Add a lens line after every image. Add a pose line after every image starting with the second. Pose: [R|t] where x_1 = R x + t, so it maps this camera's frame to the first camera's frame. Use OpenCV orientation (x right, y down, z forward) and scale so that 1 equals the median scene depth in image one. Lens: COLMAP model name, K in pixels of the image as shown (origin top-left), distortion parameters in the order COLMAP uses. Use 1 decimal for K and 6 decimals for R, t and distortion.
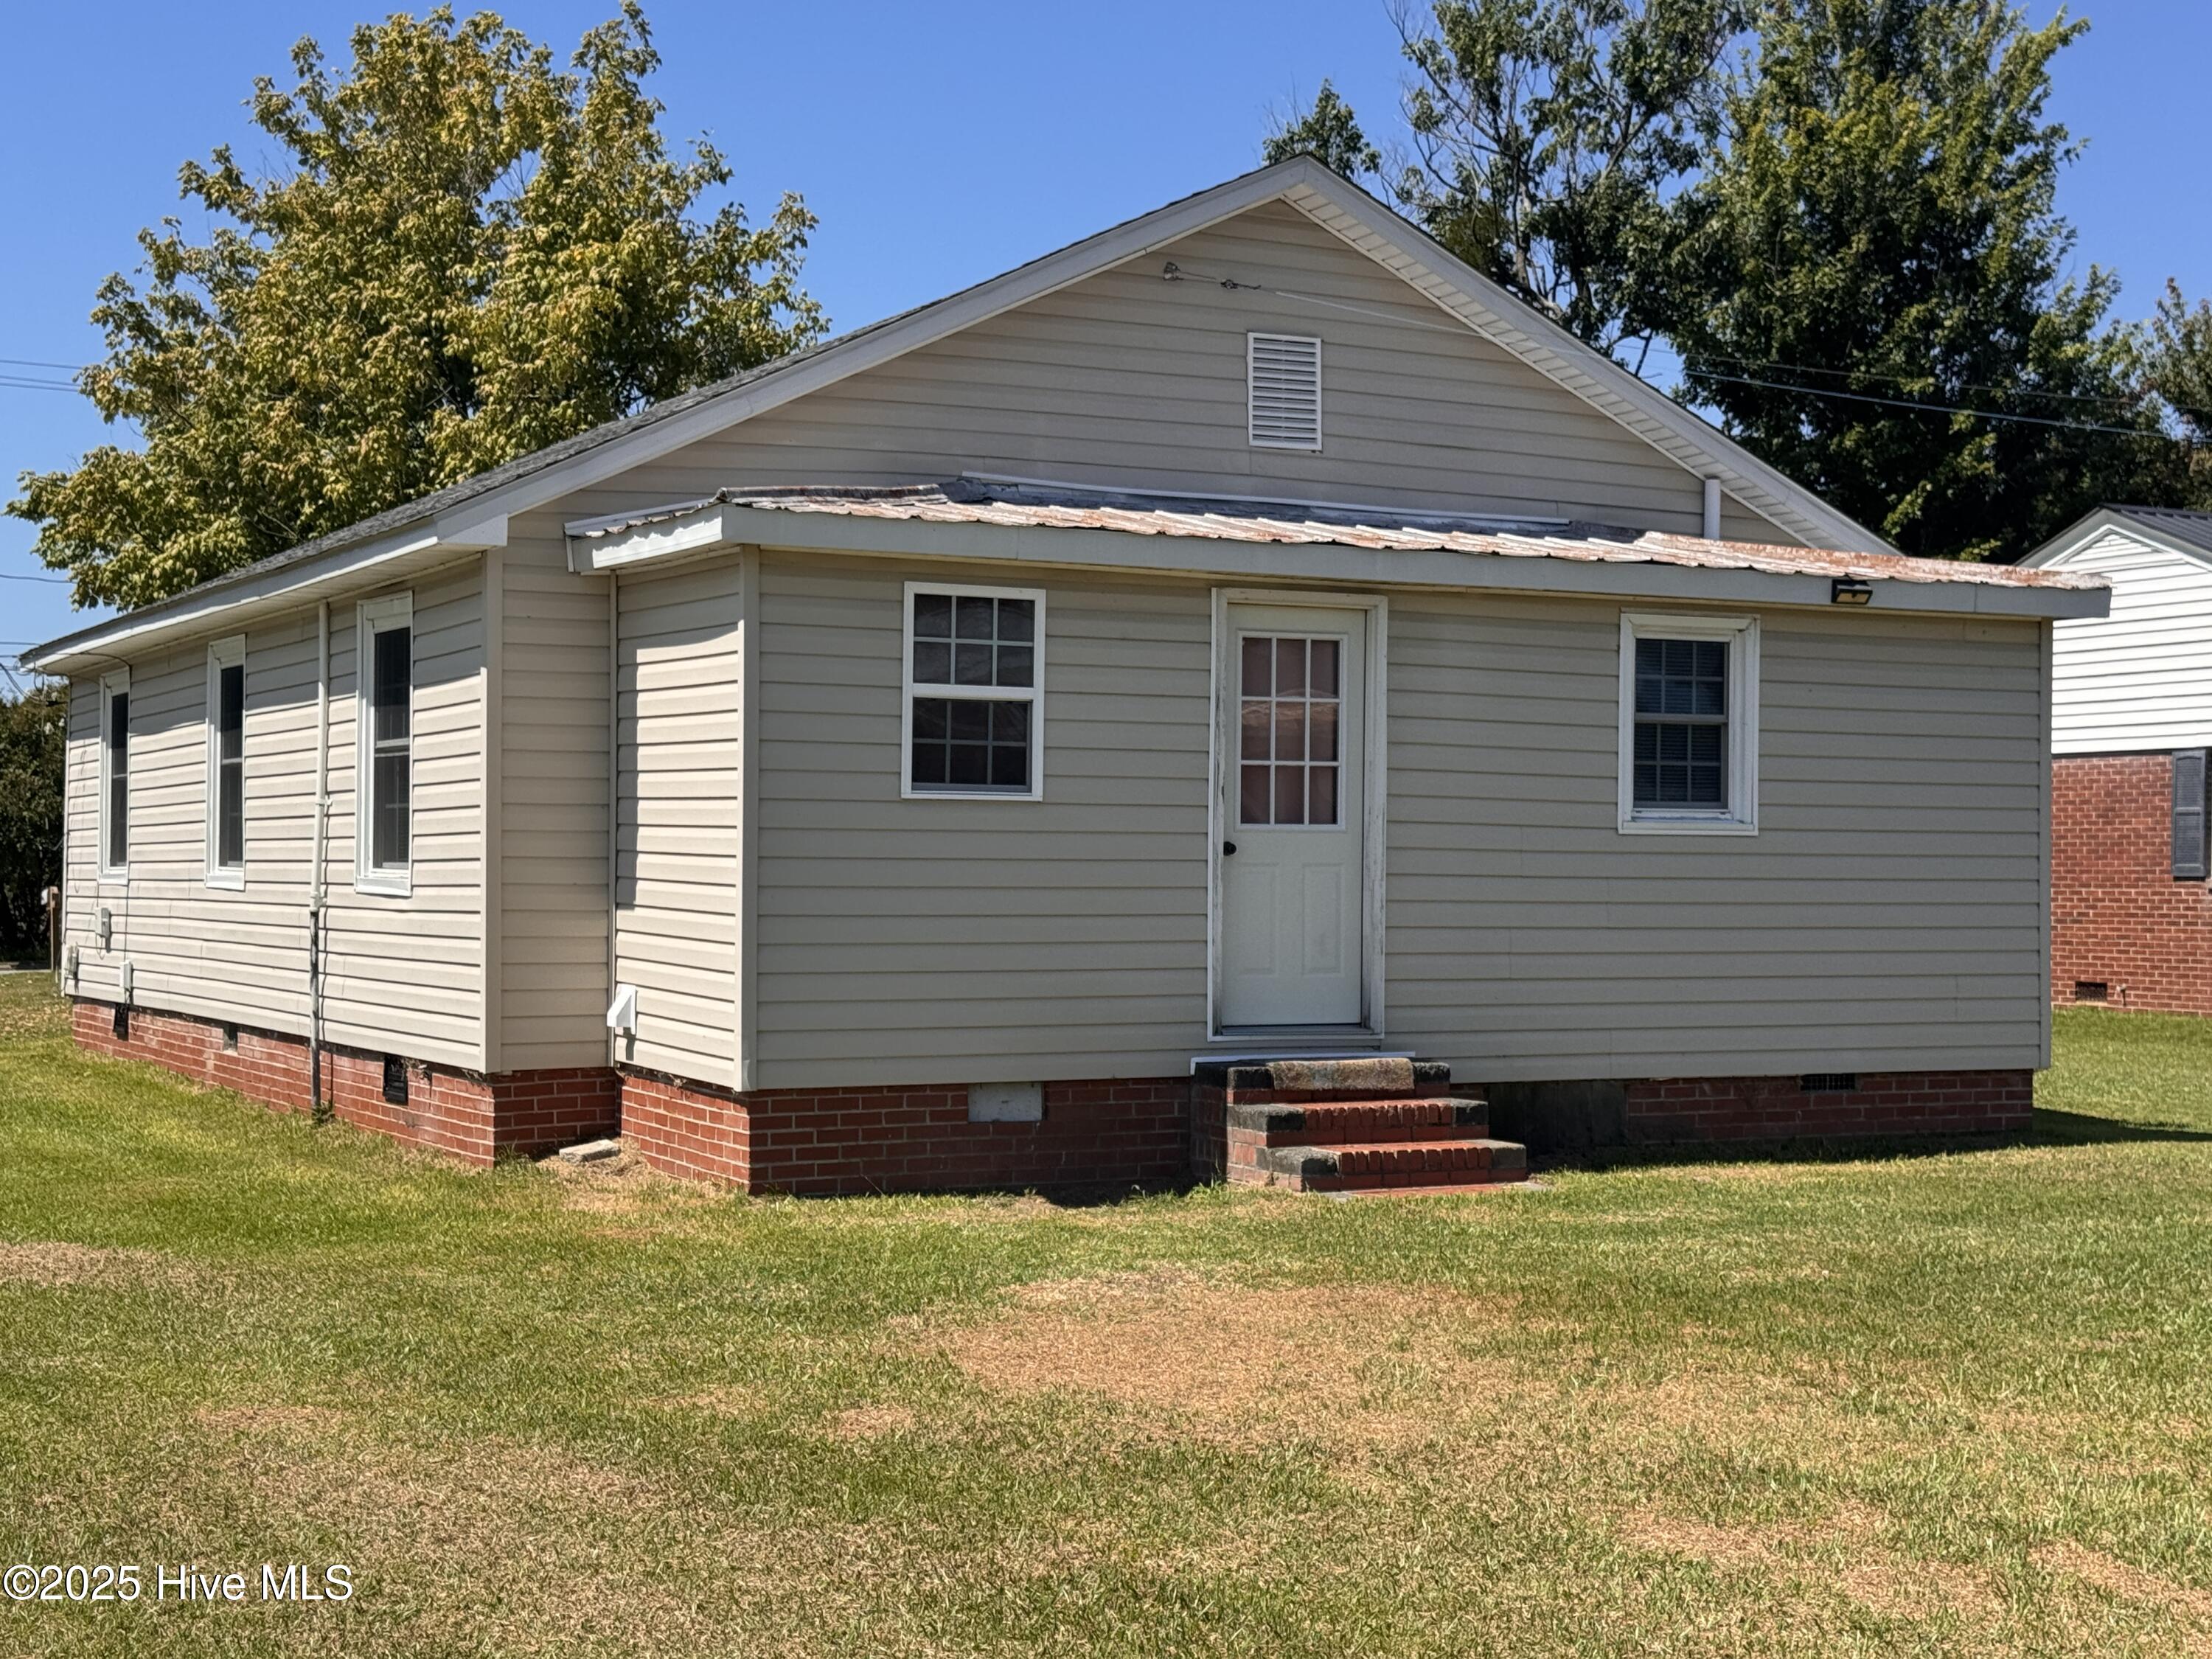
lens RADIAL K [[3132.6, 0, 1112.0], [0, 3132.6, 822.7], [0, 0, 1]] dist [0.129830, 0.000000]
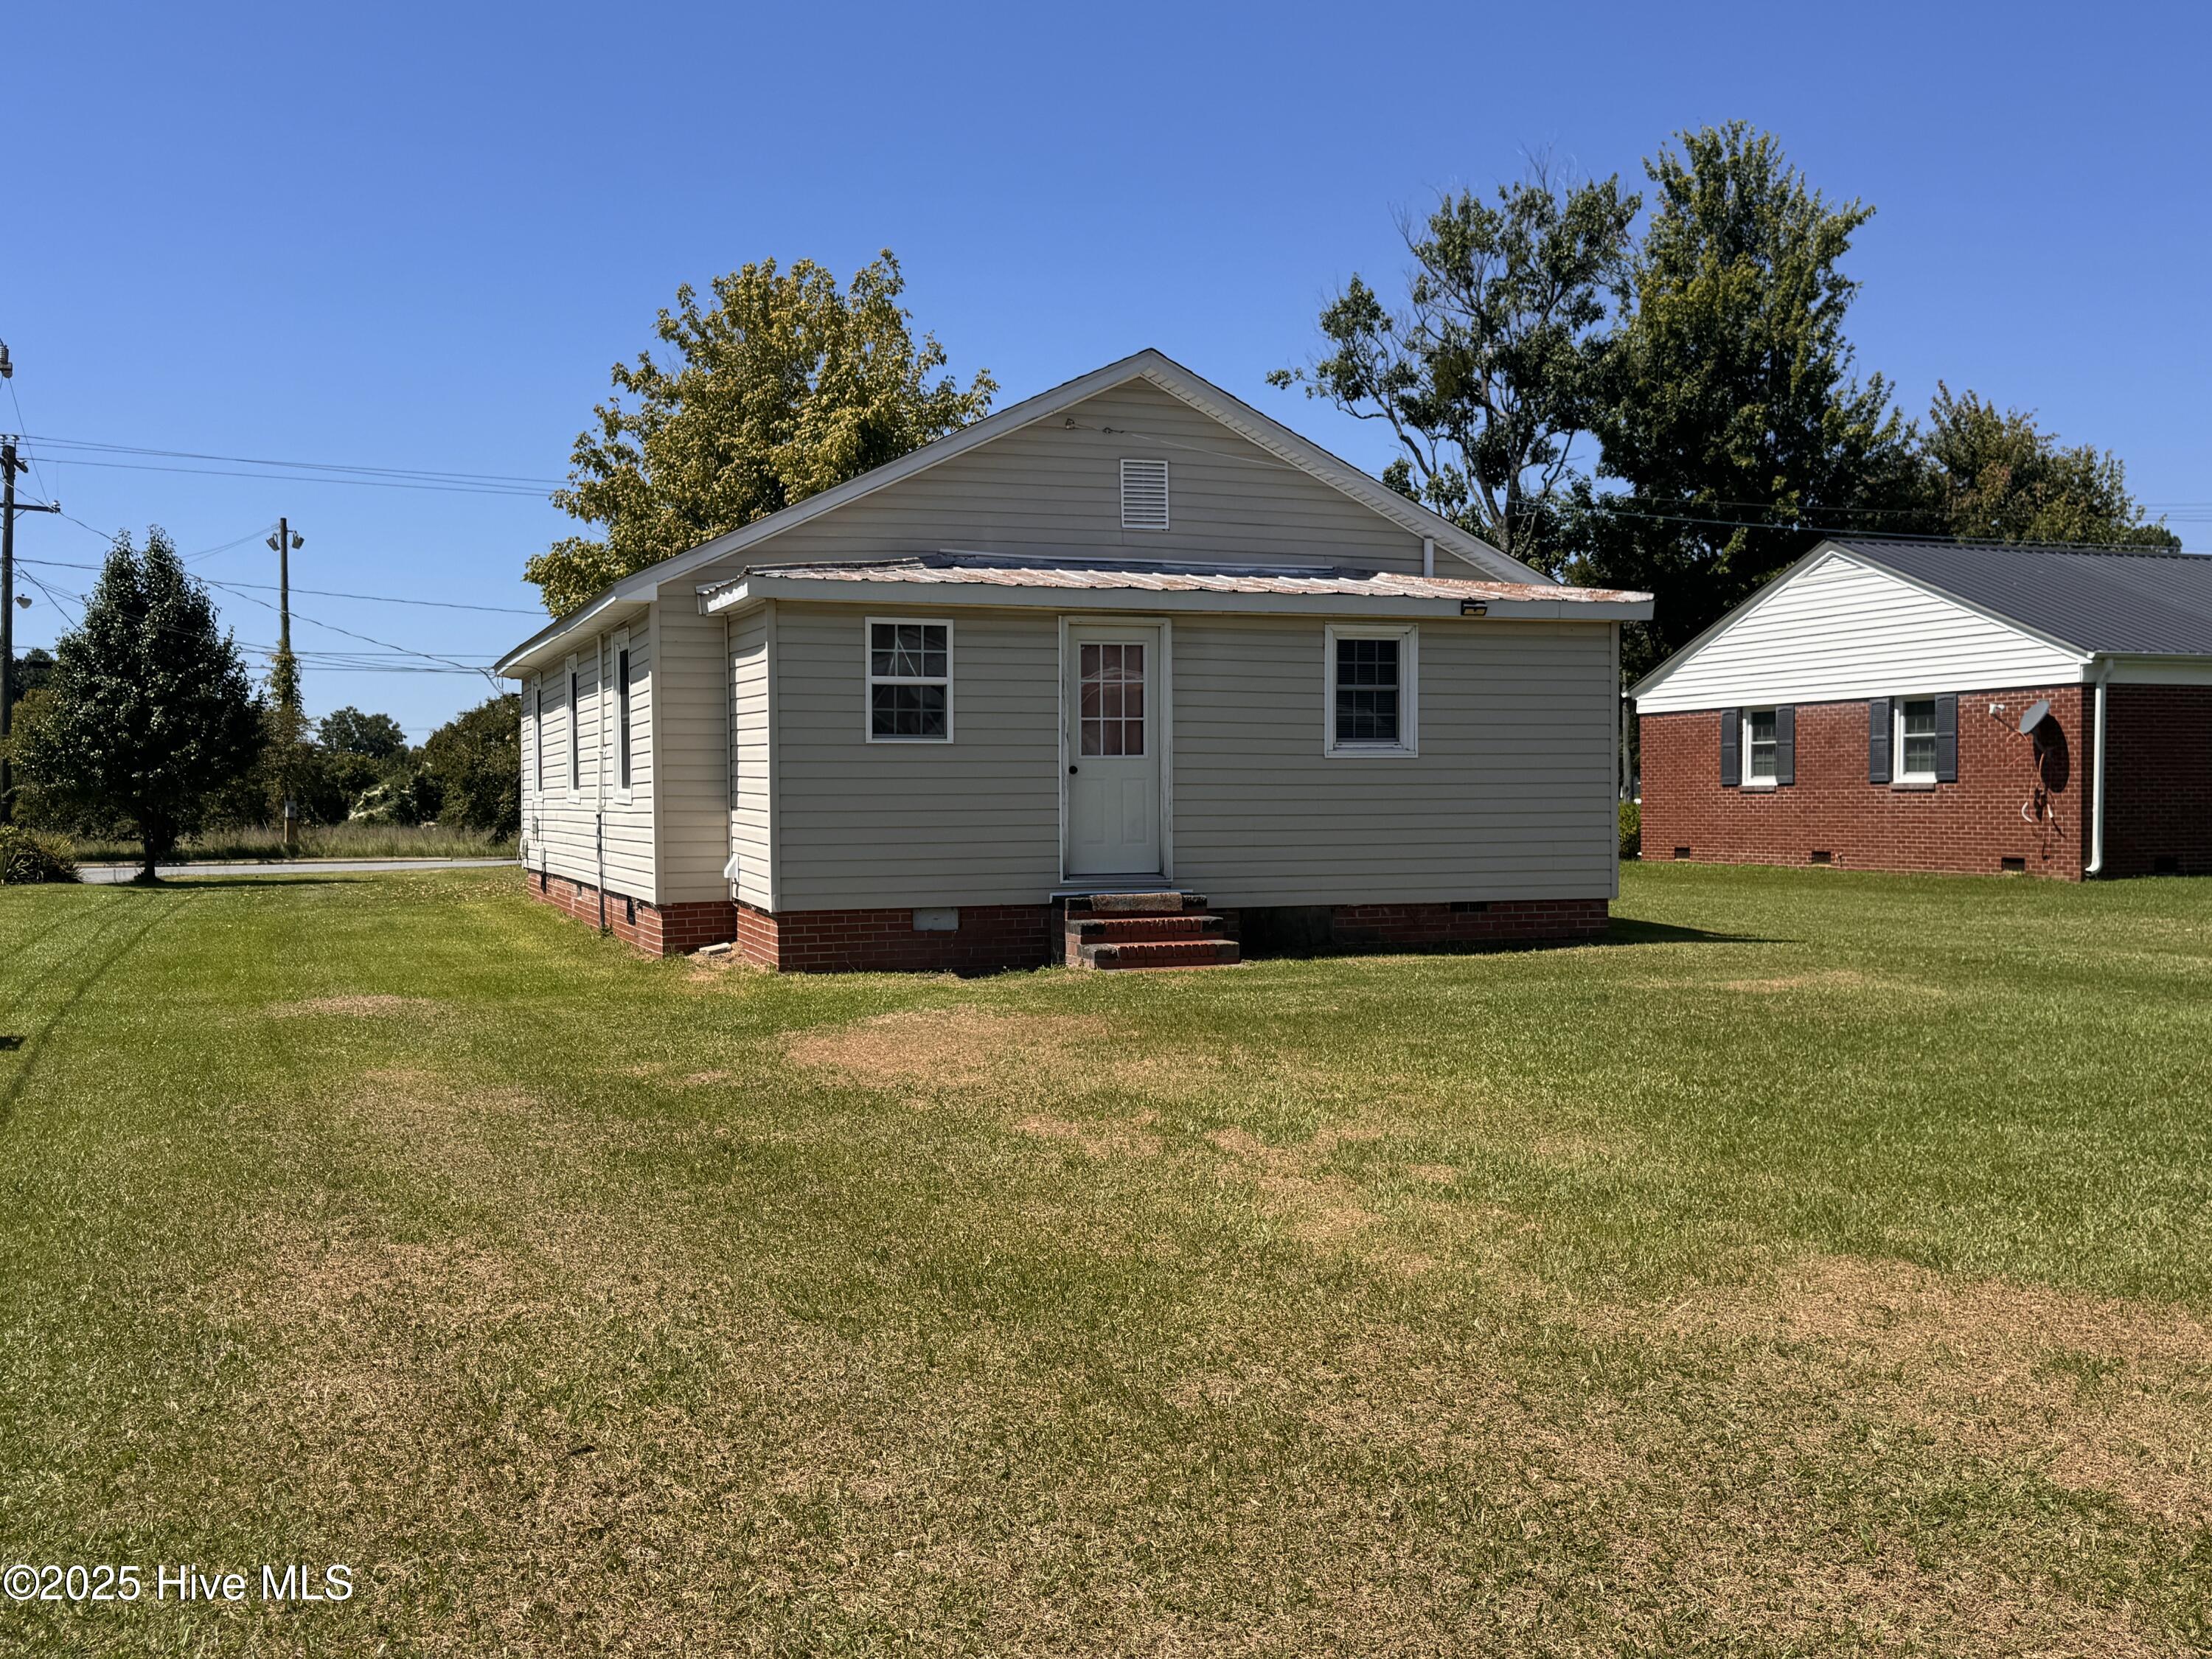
lens RADIAL K [[2094.9, 0, 1101.5], [0, 2094.9, 841.3], [0, 0, 1]] dist [0.091499, 0.000000]
pose [[0.991499, -0.009861, -0.129741, 0.176587], [0.014768, 0.999209, 0.036915, 0.004584], [0.129274, -0.038517, 0.990861, -0.108373]]
